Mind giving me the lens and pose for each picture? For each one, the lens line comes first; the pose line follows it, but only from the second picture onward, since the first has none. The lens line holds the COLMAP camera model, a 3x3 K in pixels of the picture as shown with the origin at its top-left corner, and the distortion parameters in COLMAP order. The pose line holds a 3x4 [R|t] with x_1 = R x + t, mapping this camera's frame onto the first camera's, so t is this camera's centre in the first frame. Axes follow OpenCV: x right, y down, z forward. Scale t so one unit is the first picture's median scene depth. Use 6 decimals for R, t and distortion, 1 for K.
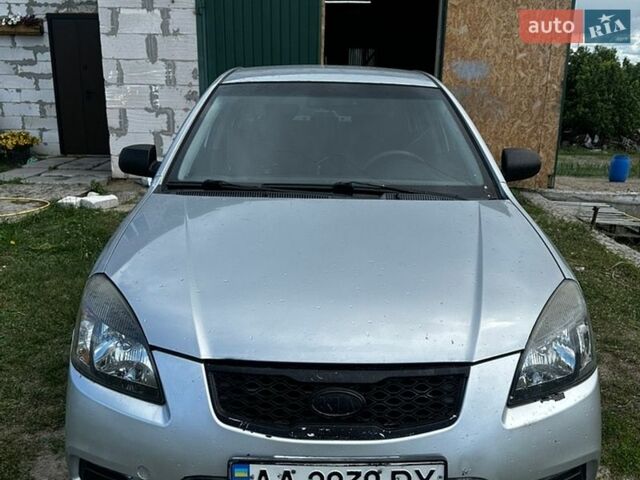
lens RADIAL K [[637.9, 0, 320.0], [0, 637.9, 240.0], [0, 0, 1]] dist [0.127281, -0.265368]
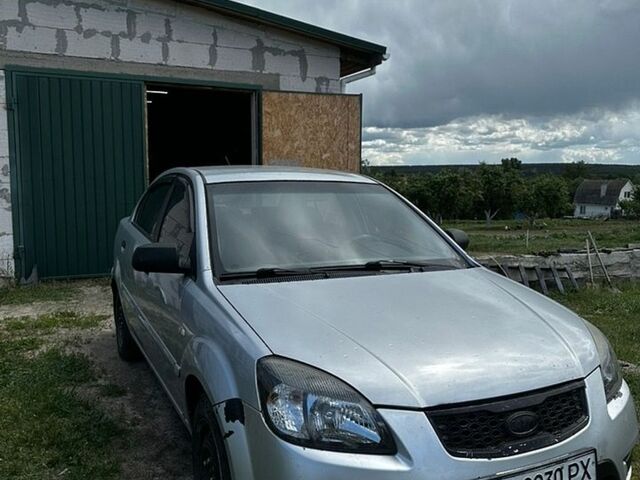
lens RADIAL K [[637.9, 0, 320.0], [0, 637.9, 240.0], [0, 0, 1]] dist [0.127281, -0.265368]
pose [[0.890607, -0.053539, 0.451611, -0.846587], [0.115678, 0.987053, -0.111109, -0.013229], [-0.439815, 0.151196, 0.885270, -0.031470]]
